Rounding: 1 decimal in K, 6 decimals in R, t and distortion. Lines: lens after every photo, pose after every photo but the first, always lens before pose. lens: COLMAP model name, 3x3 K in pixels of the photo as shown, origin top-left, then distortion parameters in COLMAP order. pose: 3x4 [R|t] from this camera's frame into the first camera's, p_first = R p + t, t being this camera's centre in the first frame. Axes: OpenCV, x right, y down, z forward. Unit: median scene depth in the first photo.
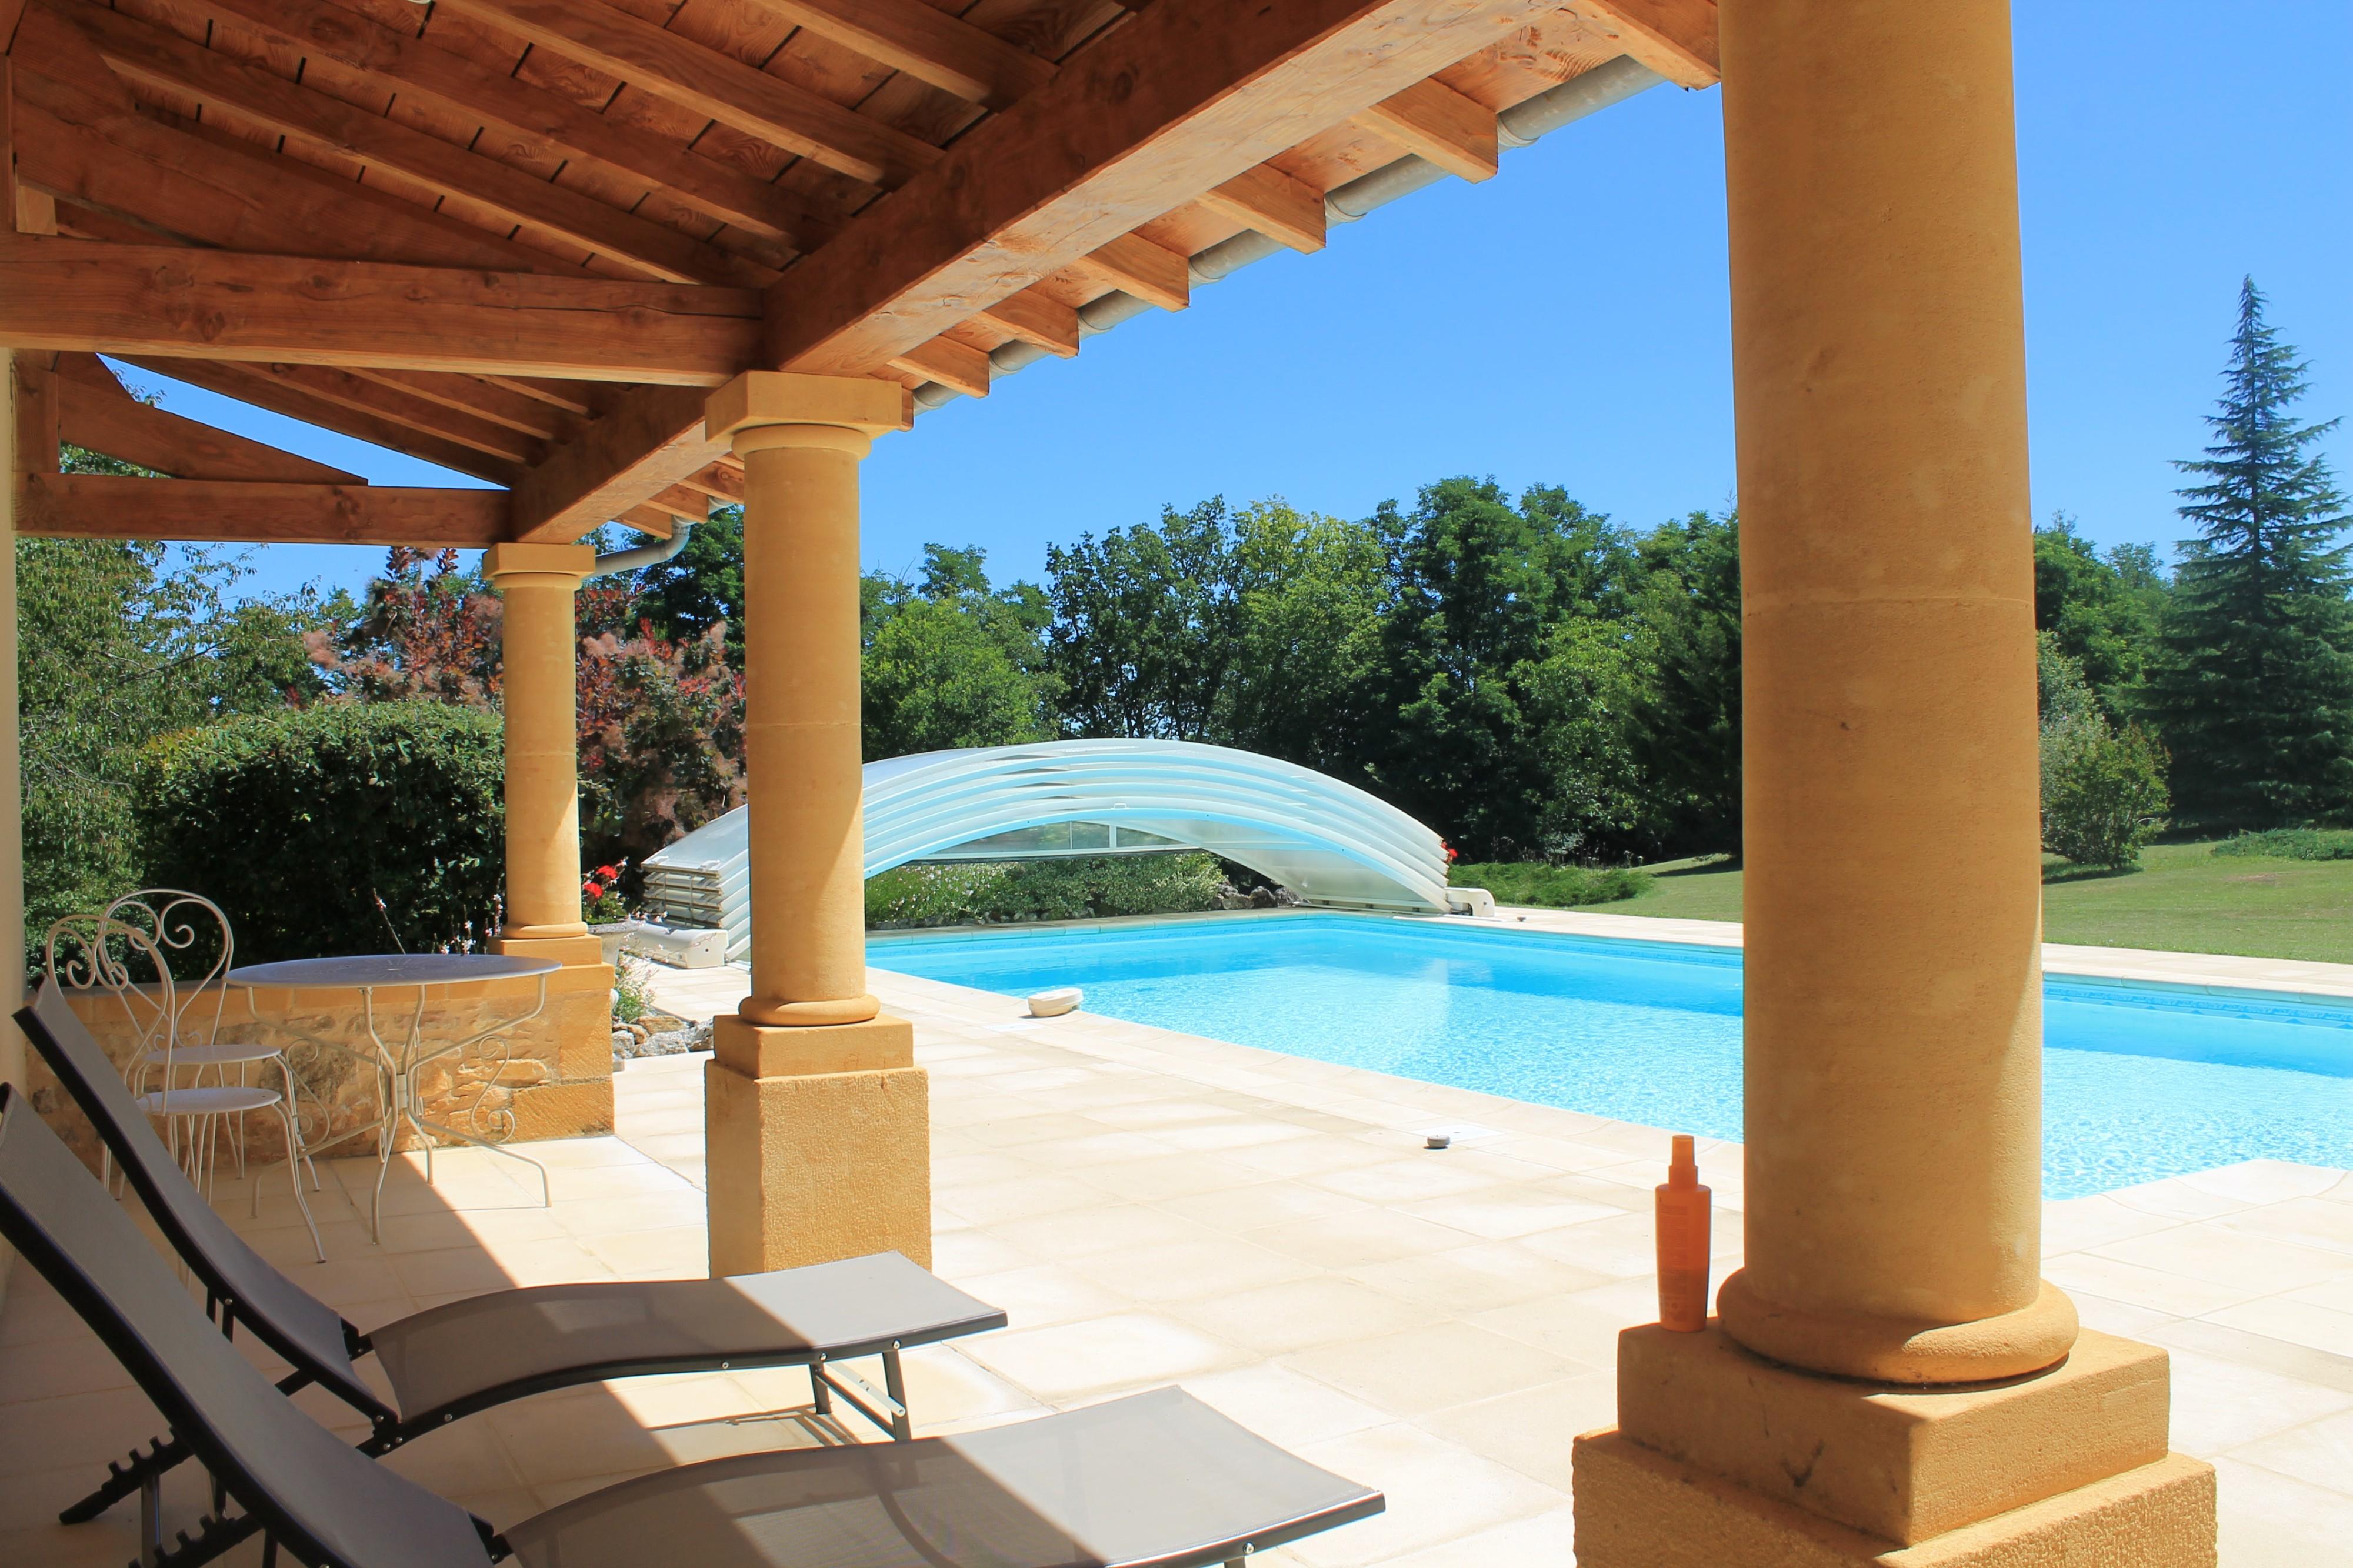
lens RADIAL K [[1959.0, 0, 1176.5], [0, 1959.0, 784.0], [0, 0, 1]] dist [-0.172475, 0.139586]
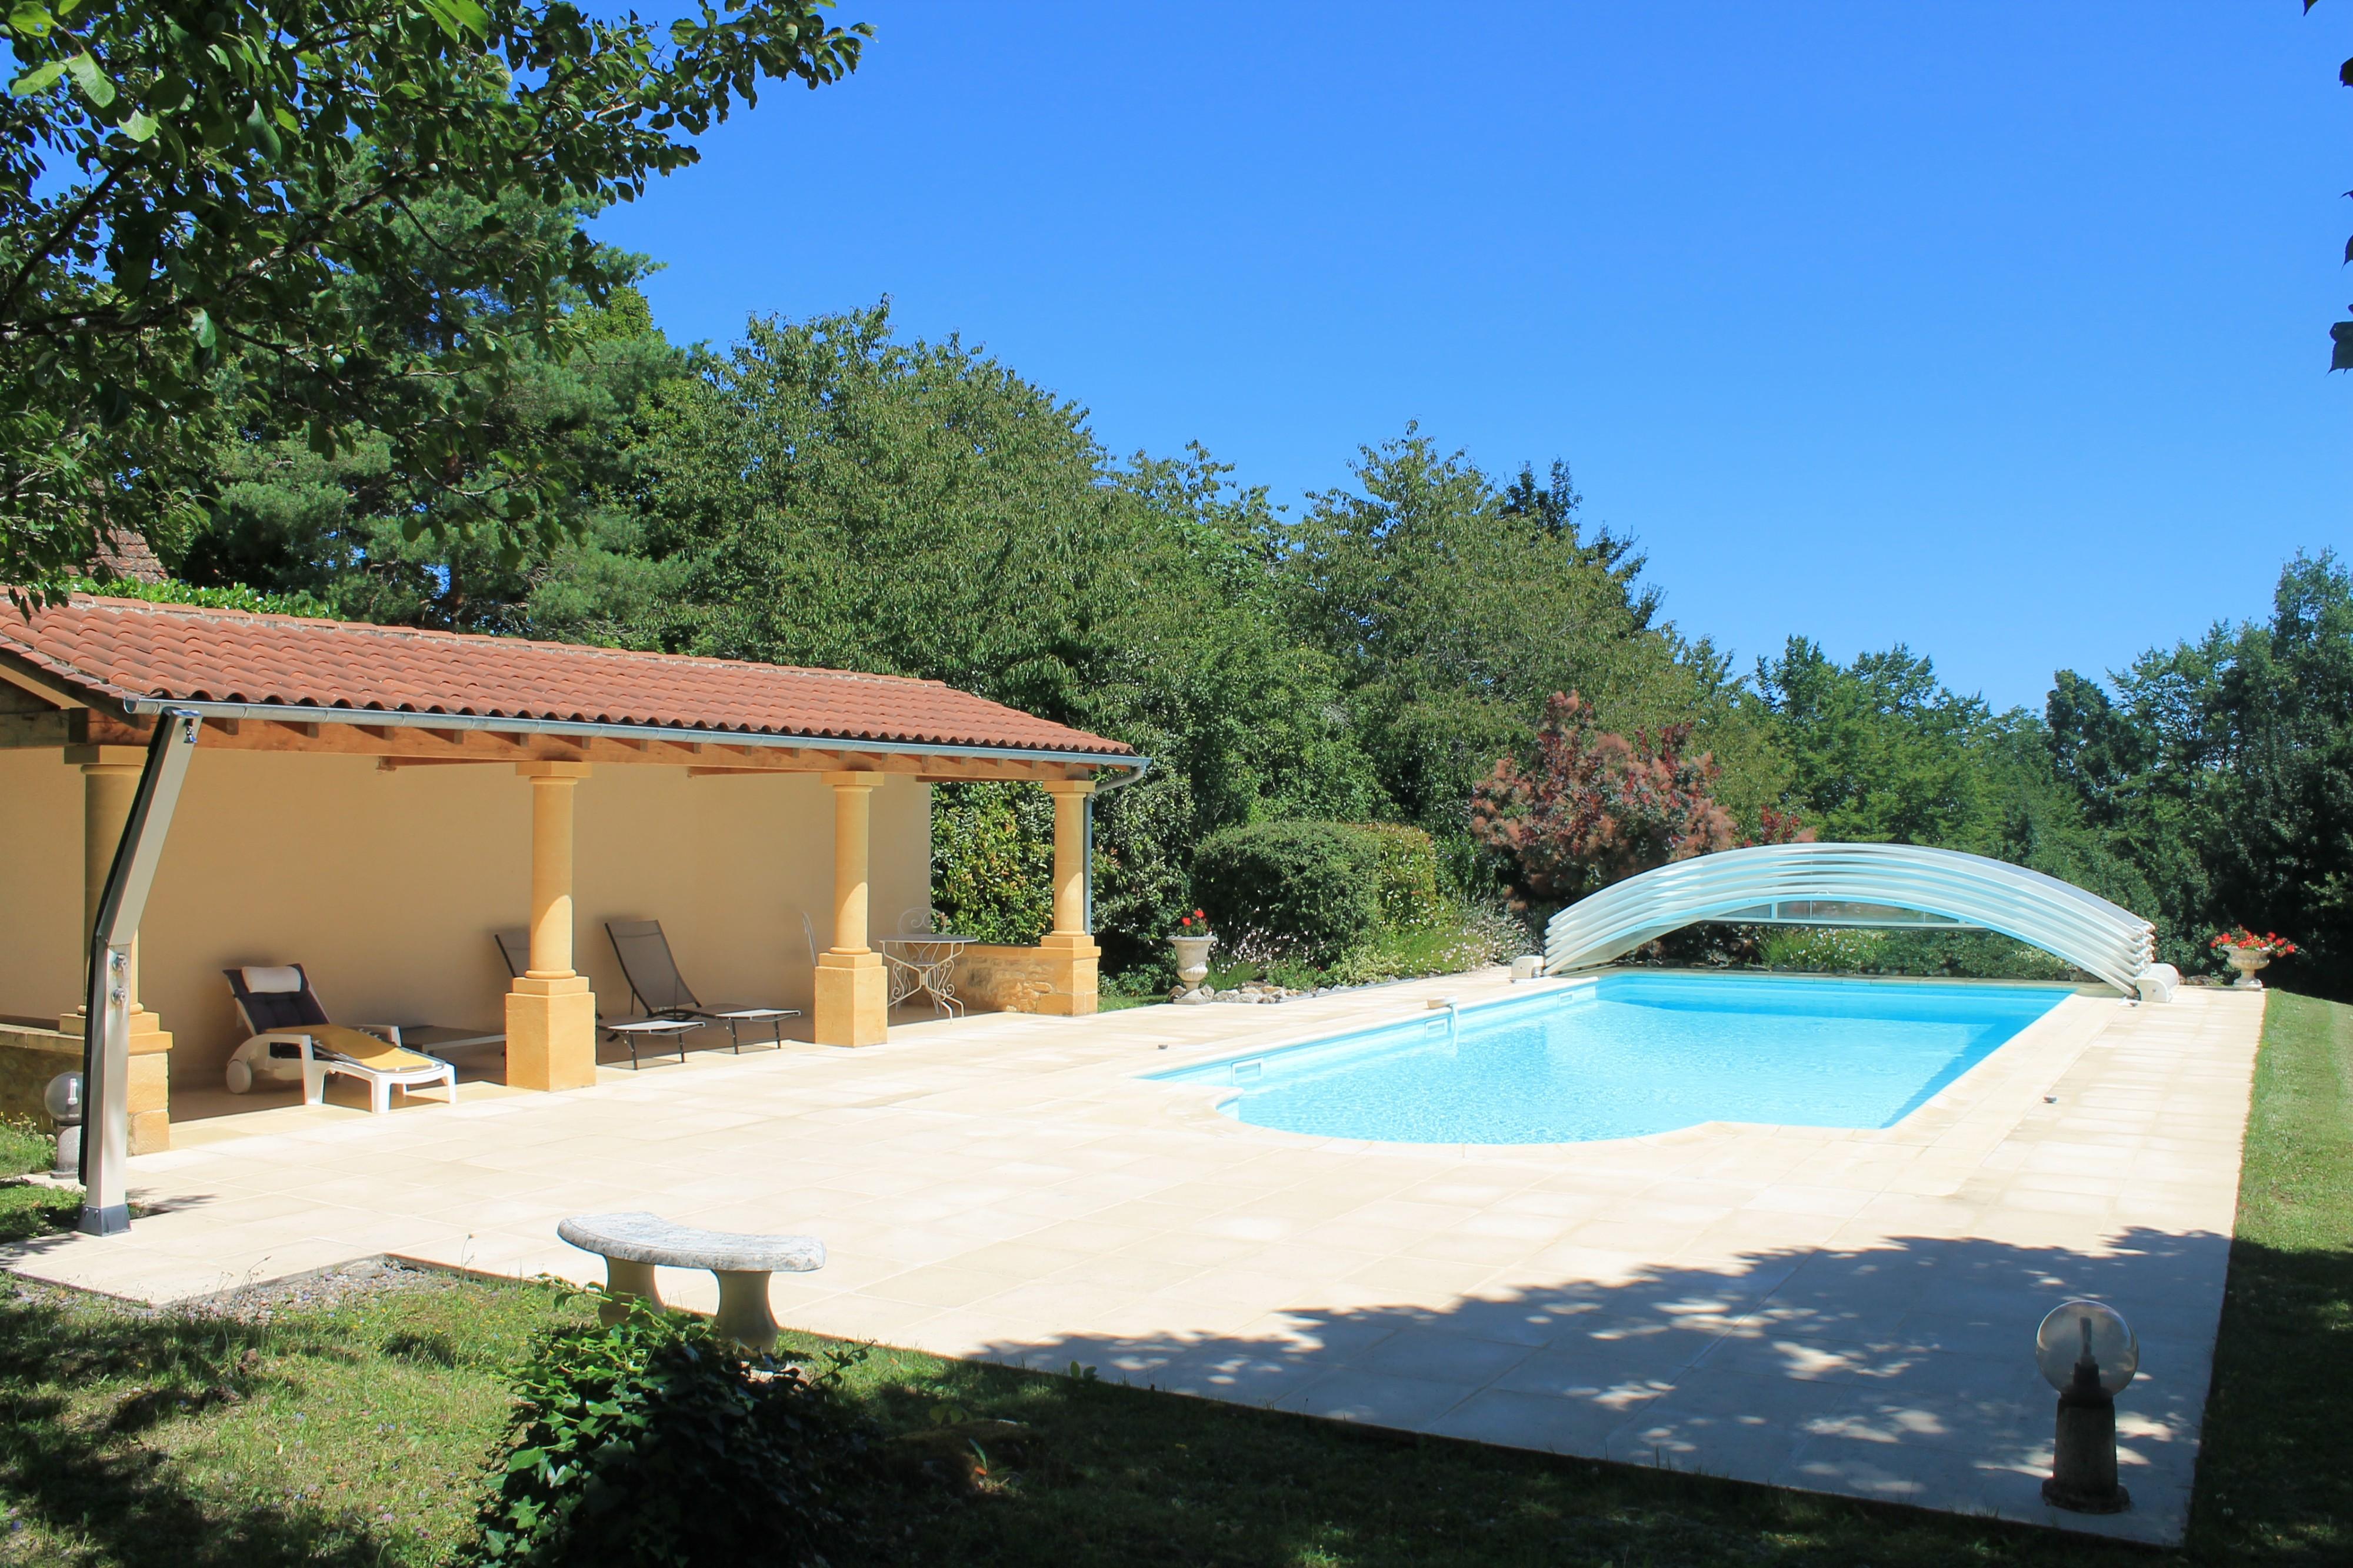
lens RADIAL K [[1959.0, 0, 1176.5], [0, 1959.0, 784.0], [0, 0, 1]] dist [-0.172475, 0.139586]
pose [[0.502839, 0.004210, -0.864370, 0.194569], [-0.015935, 0.999863, -0.004400, -0.011141], [0.864233, 0.015986, 0.502837, -0.017166]]
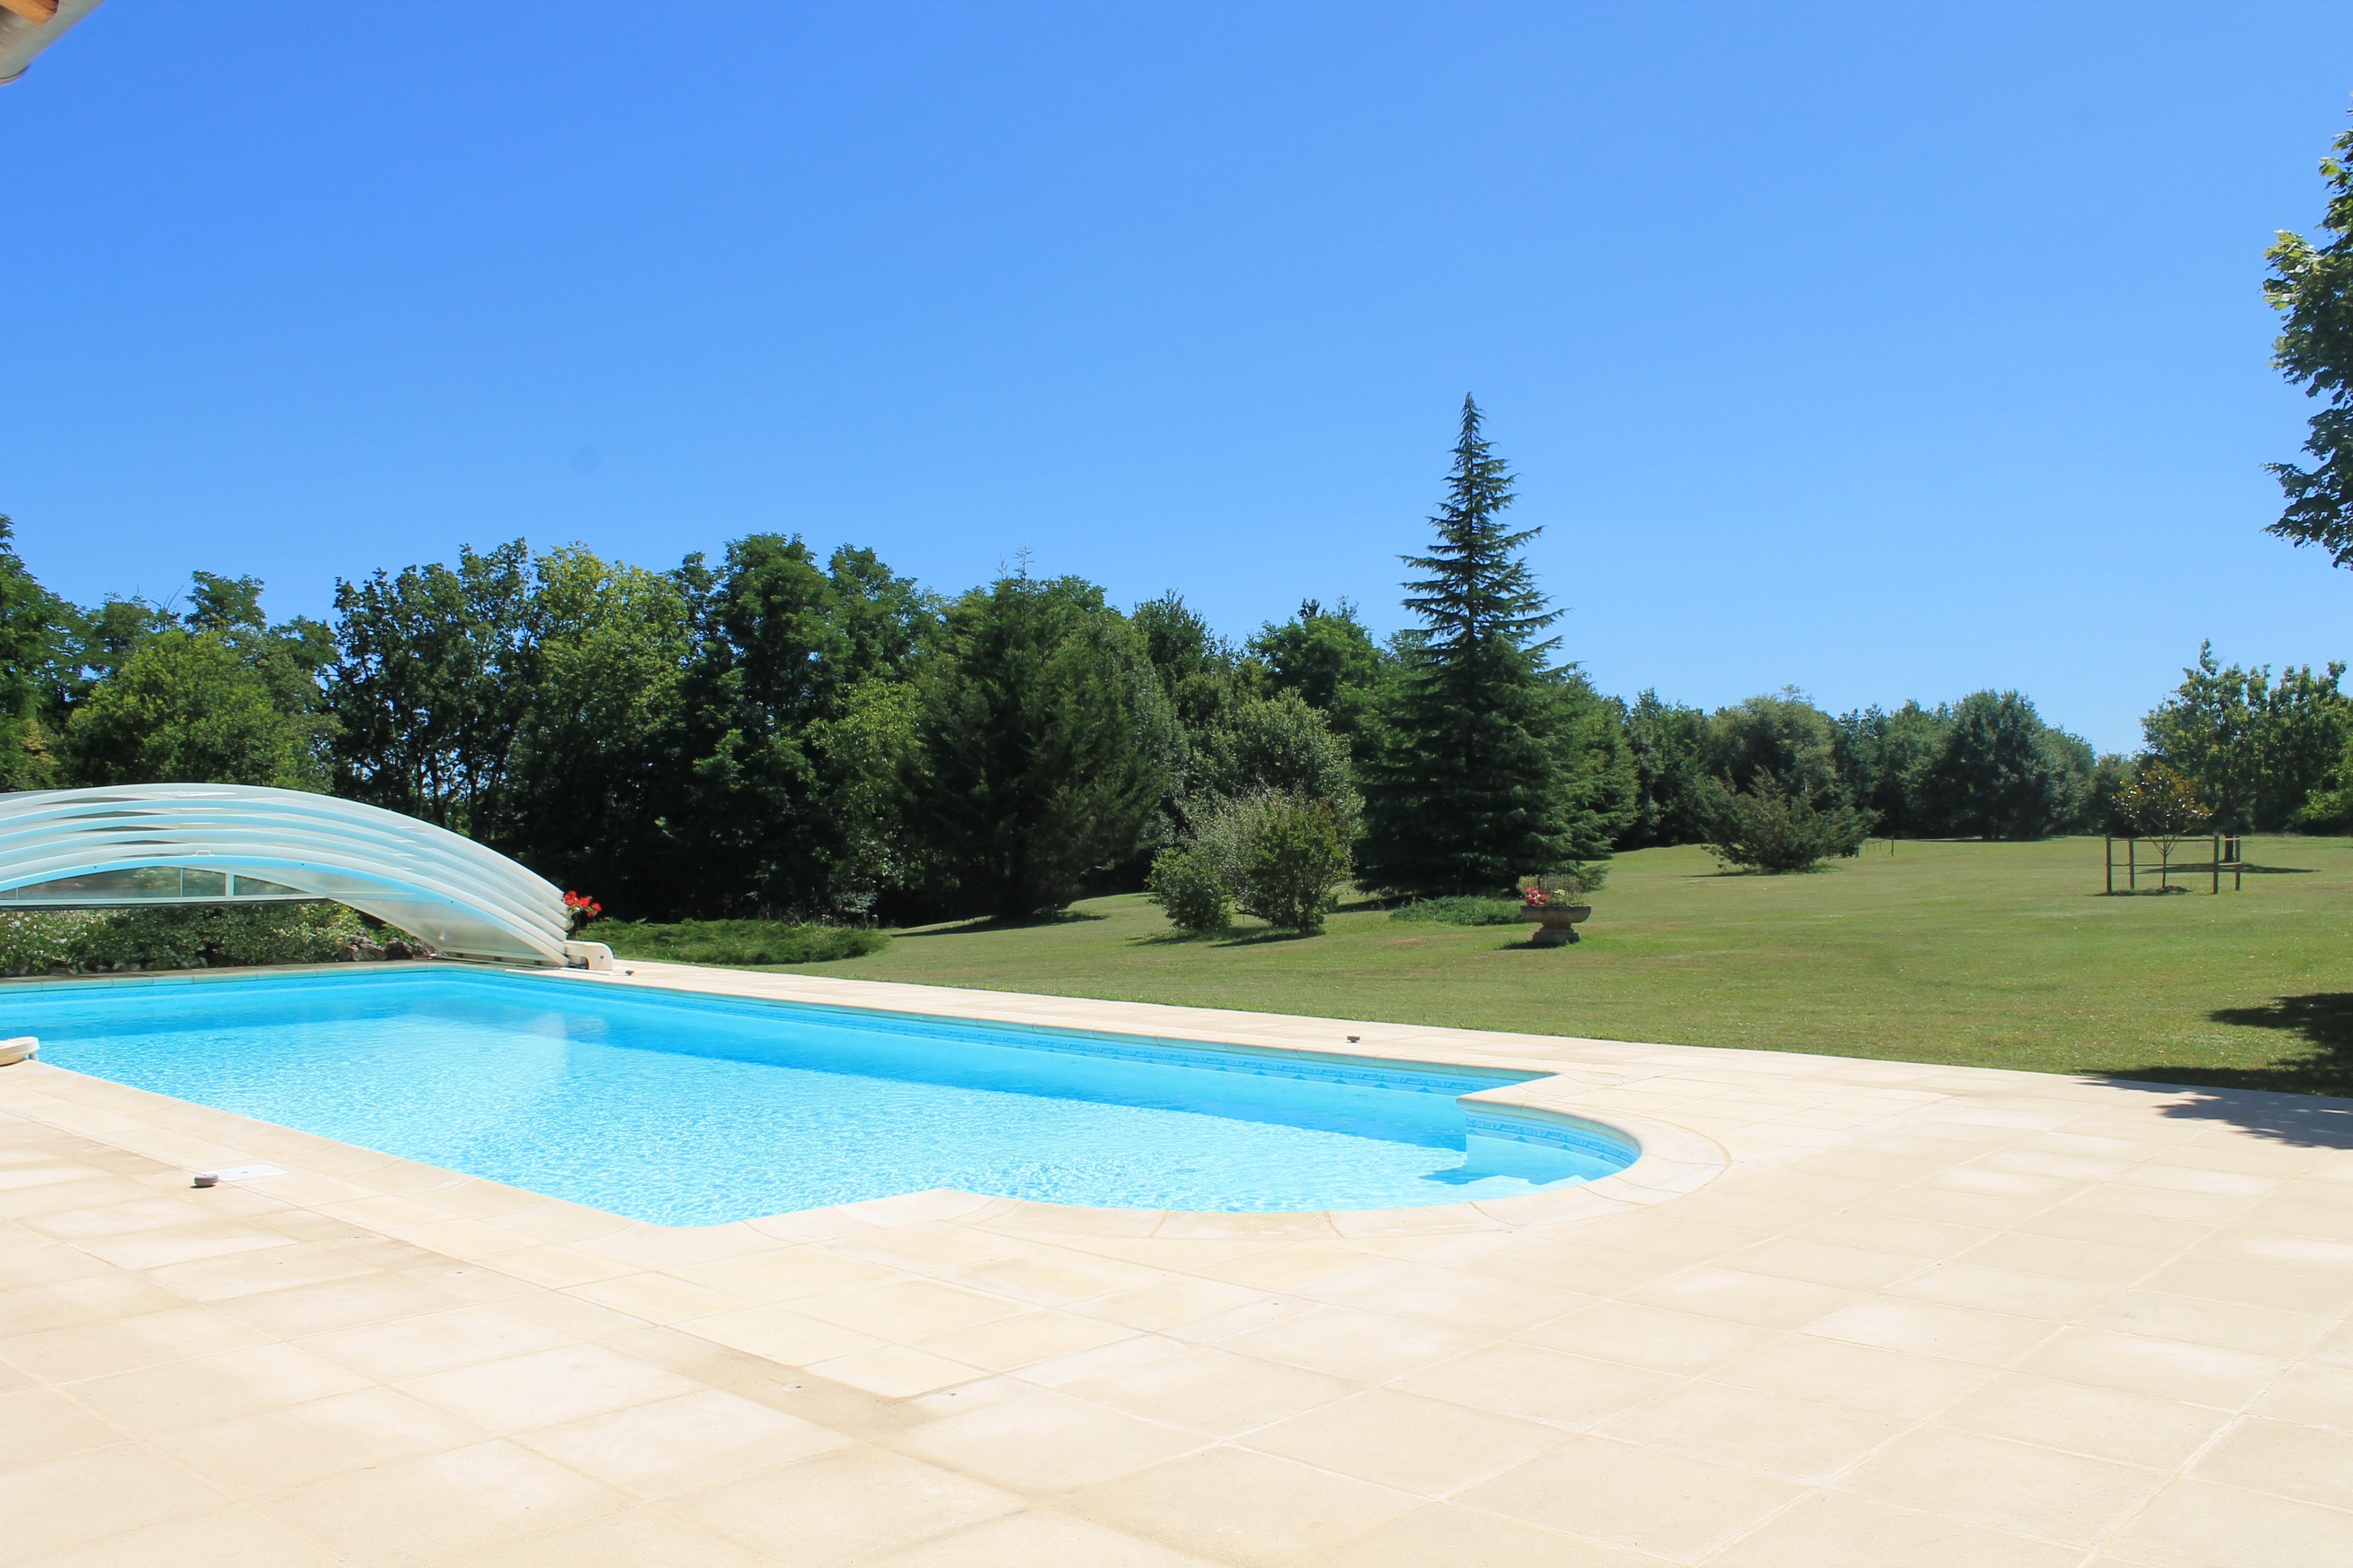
lens RADIAL K [[1959.0, 0, 1176.5], [0, 1959.0, 784.0], [0, 0, 1]] dist [-0.172475, 0.139586]
pose [[0.944094, 0.029326, 0.328369, 0.025250], [-0.019469, 0.999257, -0.033267, -0.000243], [-0.329101, 0.025014, 0.943963, -0.010263]]
